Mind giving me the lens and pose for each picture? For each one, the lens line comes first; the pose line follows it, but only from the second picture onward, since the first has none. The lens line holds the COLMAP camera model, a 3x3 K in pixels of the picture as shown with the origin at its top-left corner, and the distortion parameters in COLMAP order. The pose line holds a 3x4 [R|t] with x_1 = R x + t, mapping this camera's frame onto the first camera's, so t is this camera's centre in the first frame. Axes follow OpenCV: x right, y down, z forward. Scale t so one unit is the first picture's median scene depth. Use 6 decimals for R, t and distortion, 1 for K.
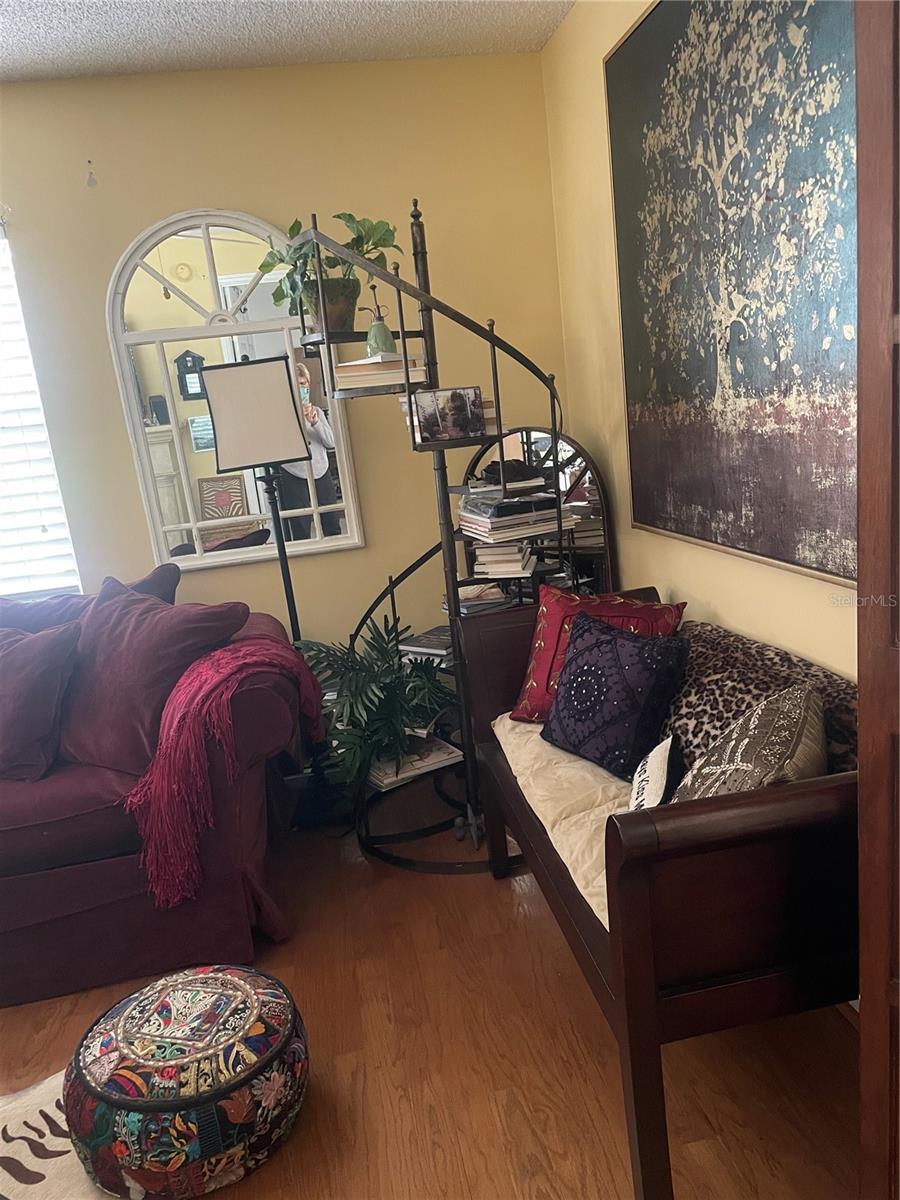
lens RADIAL K [[941.0, 0, 453.6], [0, 941.0, 604.2], [0, 0, 1]] dist [-0.000715, -0.012654]
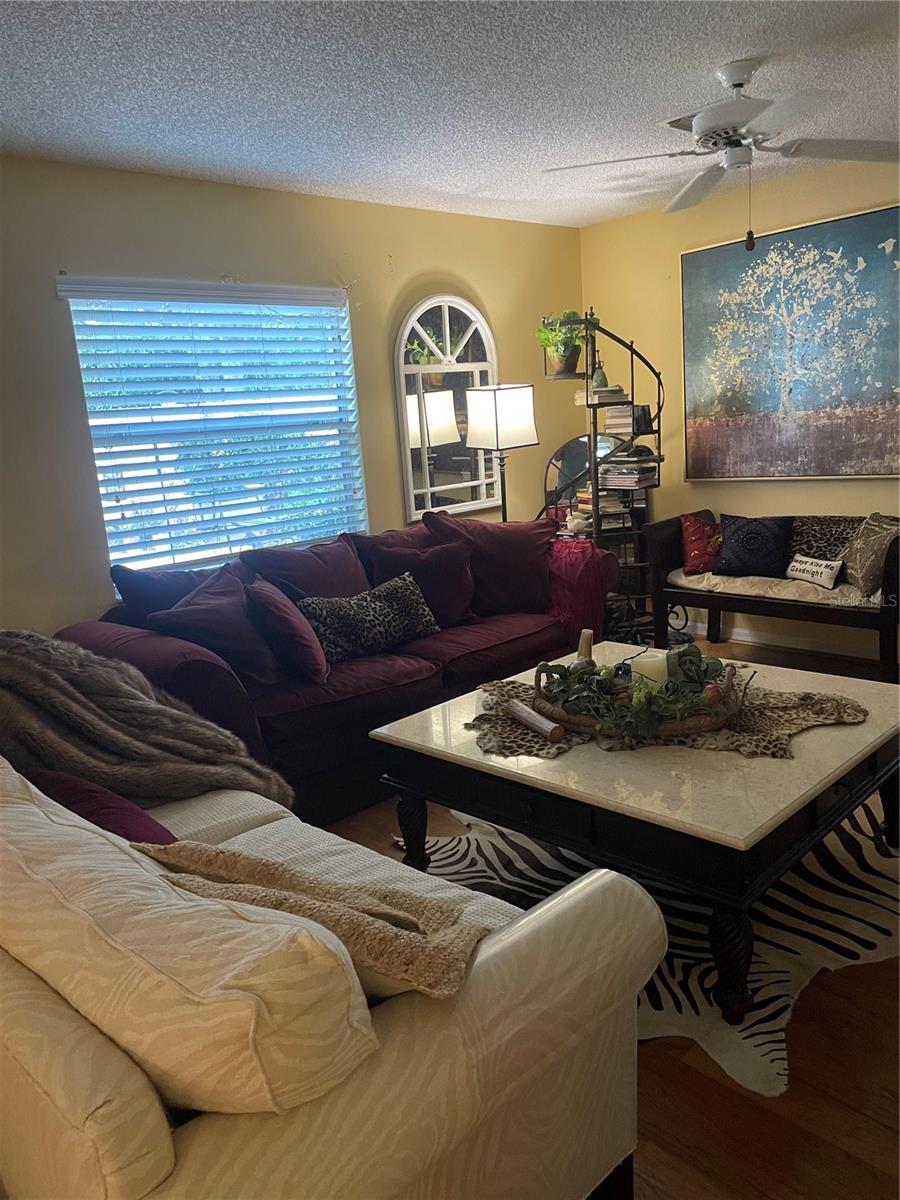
lens RADIAL K [[941.0, 0, 444.7], [0, 941.0, 600.0], [0, 0, 1]] dist [-0.000715, -0.012654]
pose [[0.825469, -0.067514, 0.560395, -2.002255], [0.110756, 0.992894, -0.043525, 0.290311], [-0.553475, 0.097996, 0.827081, -0.480764]]
